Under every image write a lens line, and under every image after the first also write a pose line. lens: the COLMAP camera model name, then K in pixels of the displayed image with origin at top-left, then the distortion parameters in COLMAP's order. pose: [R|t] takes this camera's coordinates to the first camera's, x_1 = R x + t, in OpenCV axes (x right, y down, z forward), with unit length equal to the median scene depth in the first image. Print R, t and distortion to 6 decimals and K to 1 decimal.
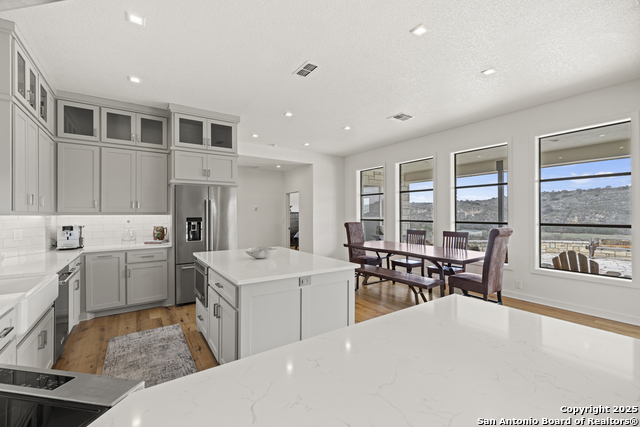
lens RADIAL K [[271.1, 0, 319.8], [0, 271.1, 213.6], [0, 0, 1]] dist [0.000381, 0.000159]
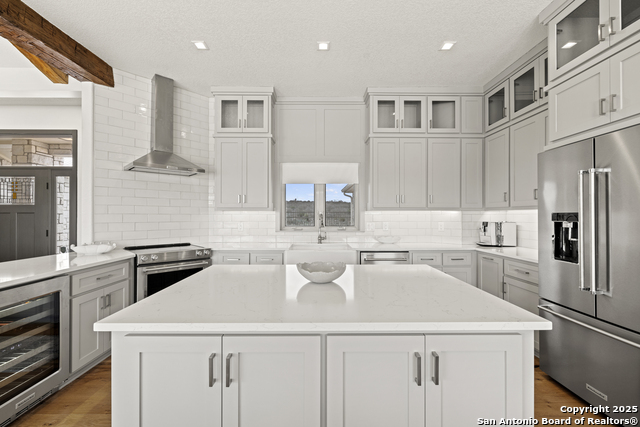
lens RADIAL K [[271.1, 0, 321.5], [0, 271.1, 215.3], [0, 0, 1]] dist [0.000381, 0.000159]
pose [[-0.549642, 0.005514, -0.835382, 0.191808], [0.008380, 0.999964, 0.001087, 0.015933], [0.835358, -0.006403, -0.549669, 0.981719]]
